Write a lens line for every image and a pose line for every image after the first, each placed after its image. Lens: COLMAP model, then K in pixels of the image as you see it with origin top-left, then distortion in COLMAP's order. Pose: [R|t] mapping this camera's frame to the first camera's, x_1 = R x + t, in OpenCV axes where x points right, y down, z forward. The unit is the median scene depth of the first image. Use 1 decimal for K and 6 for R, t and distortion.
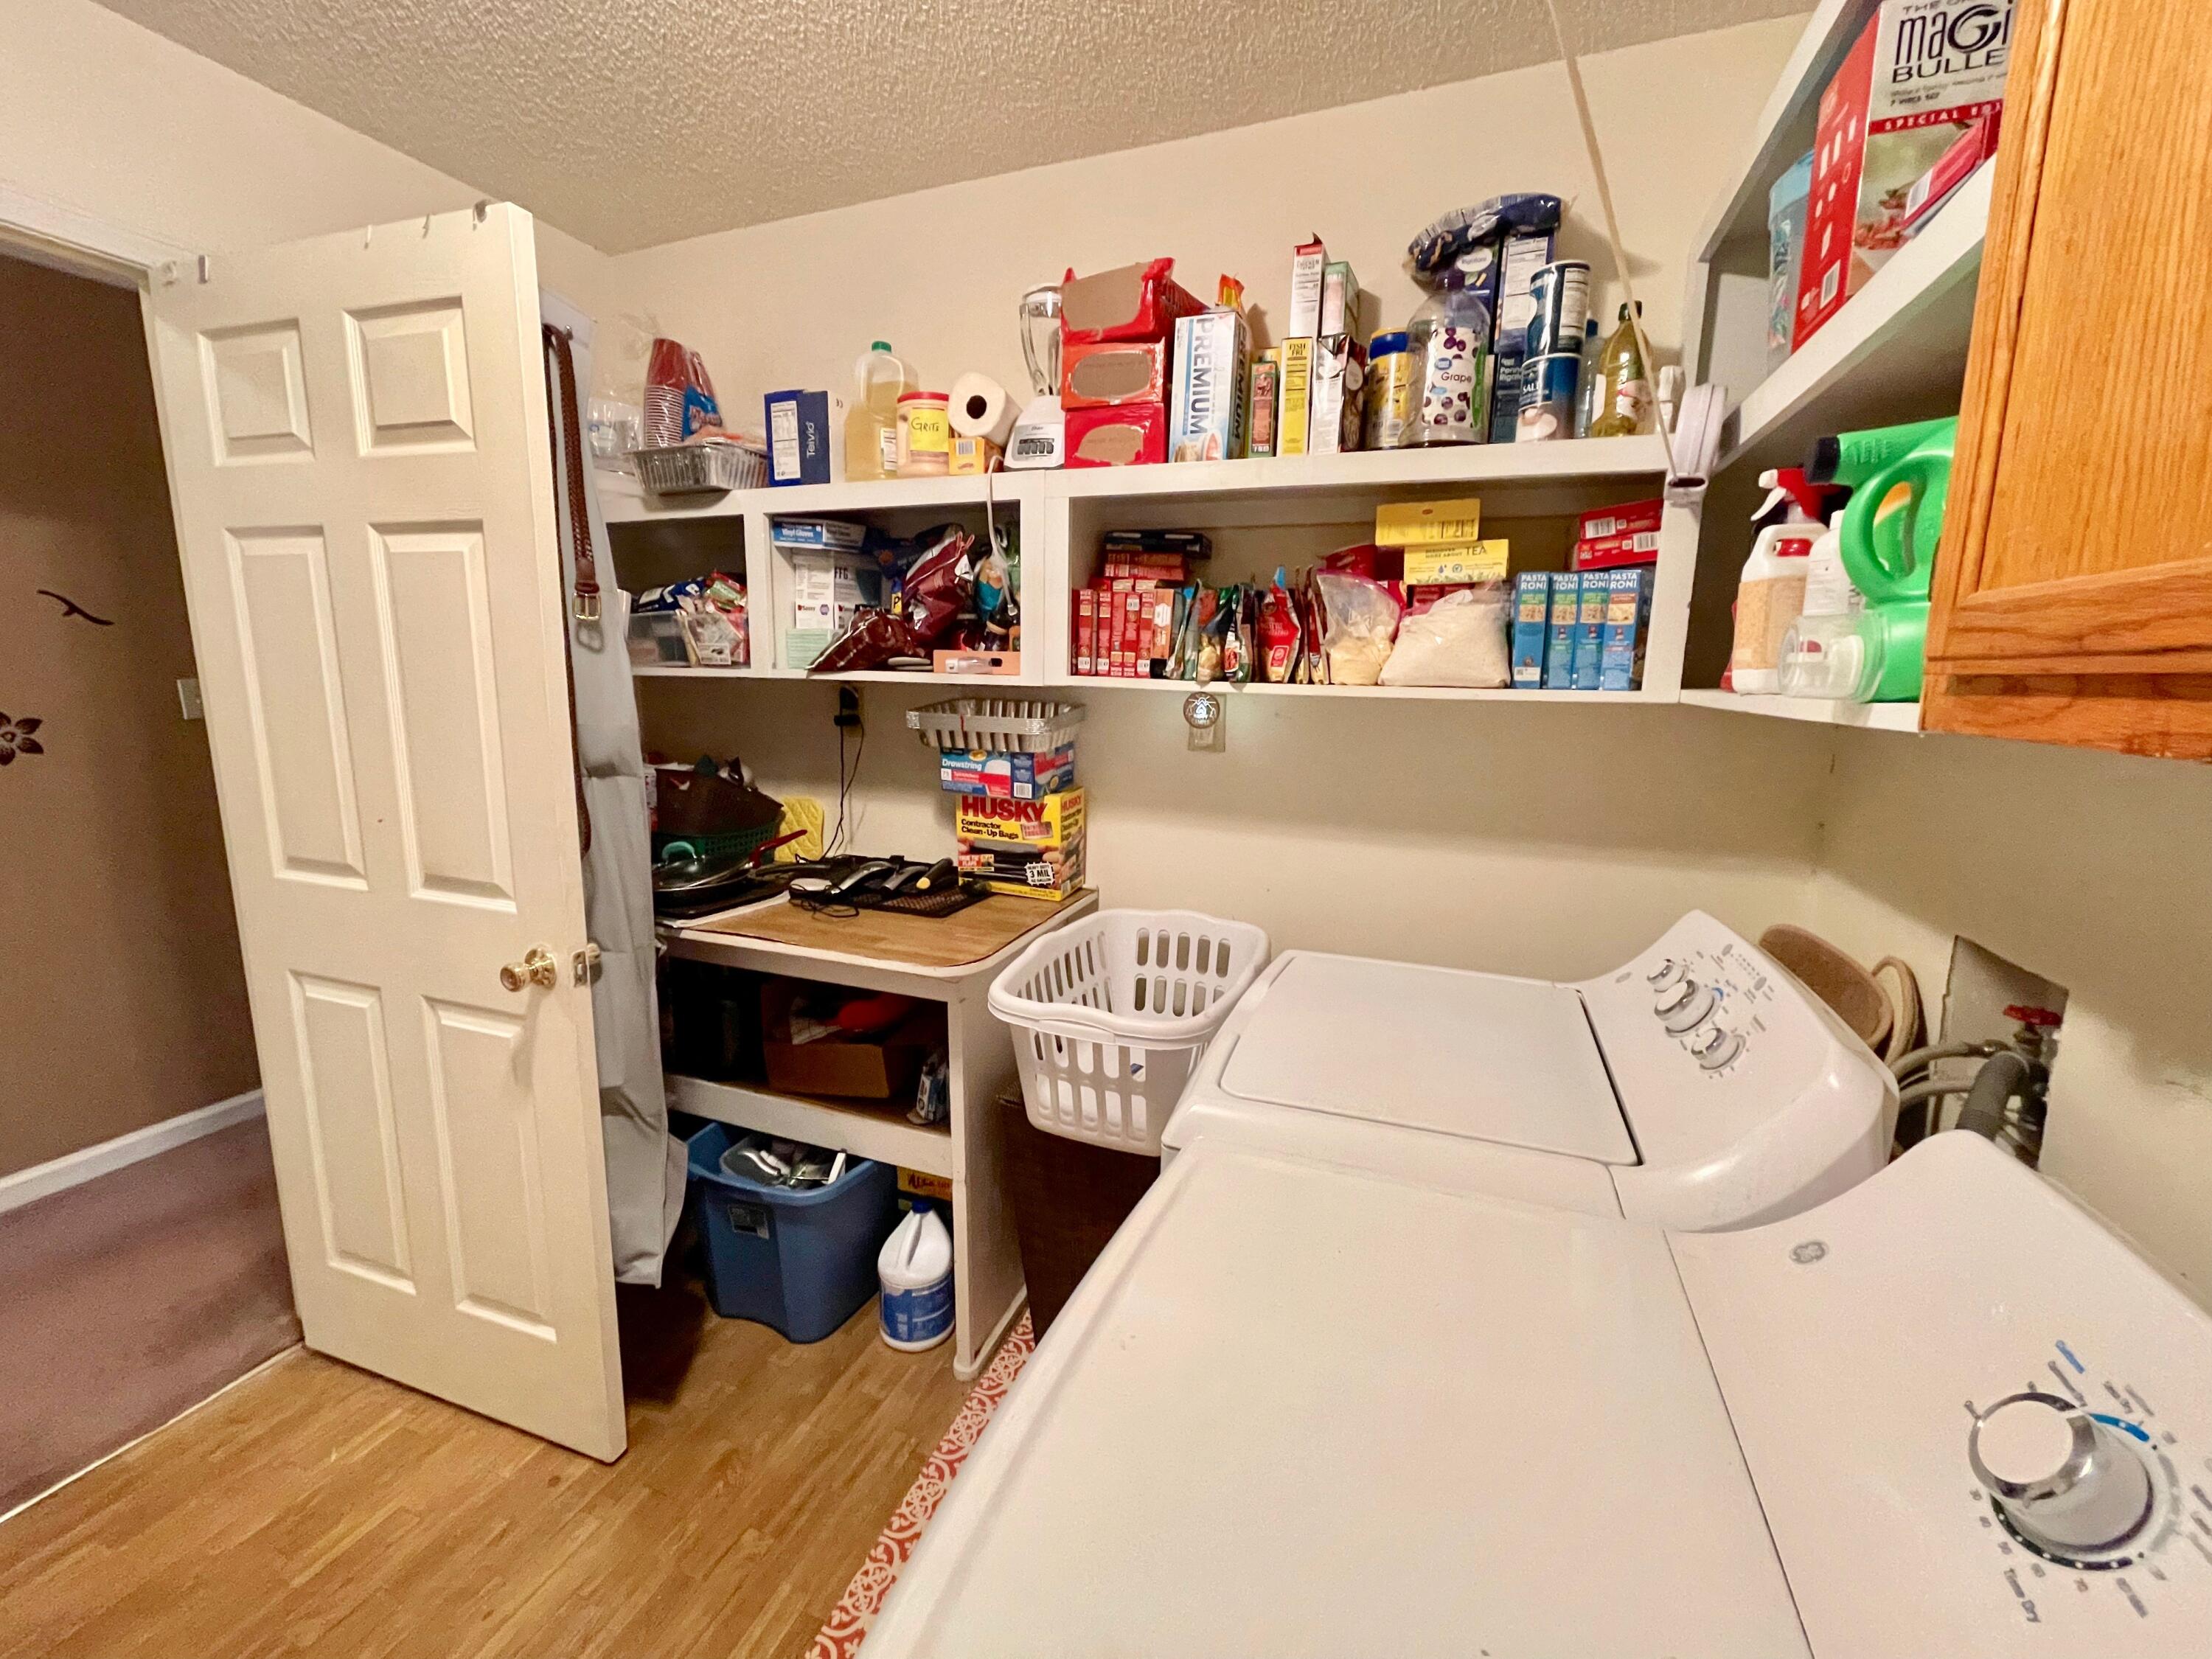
lens RADIAL K [[899.9, 0, 1106.0], [0, 899.9, 829.5], [0, 0, 1]] dist [-0.003045, 0.000715]
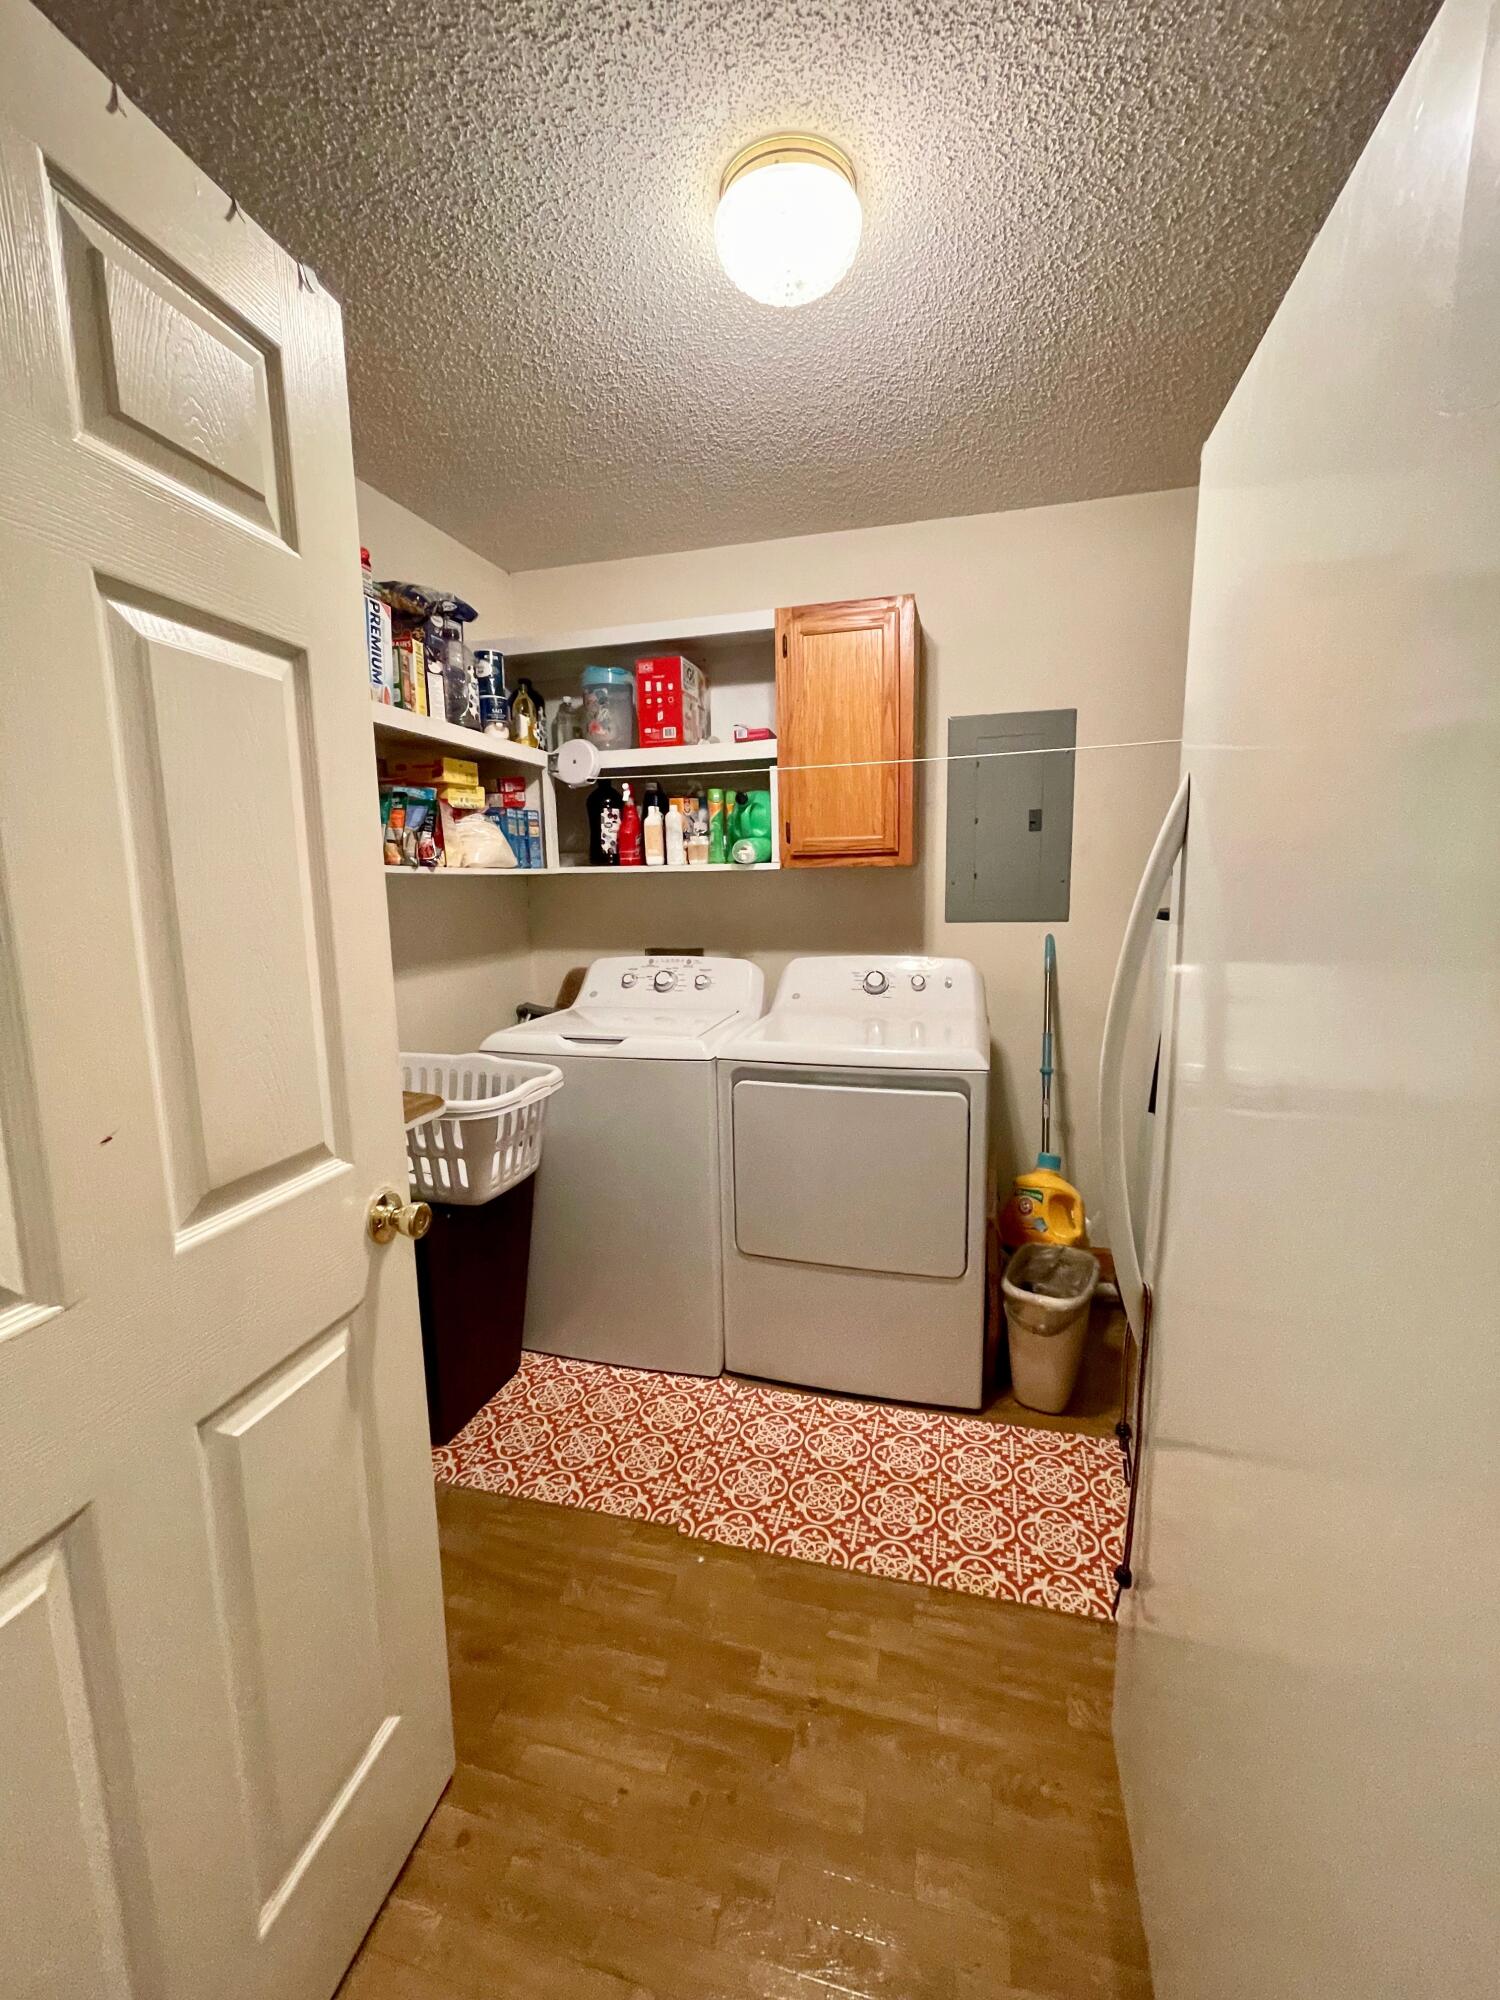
lens RADIAL K [[813.6, 0, 755.4], [0, 813.6, 996.6], [0, 0, 1]] dist [-0.003045, 0.000715]
pose [[-0.104477, -0.159439, 0.981664, -1.297092], [0.183877, 0.966951, 0.176619, -0.101889], [-0.977381, 0.198958, -0.071708, 0.661883]]
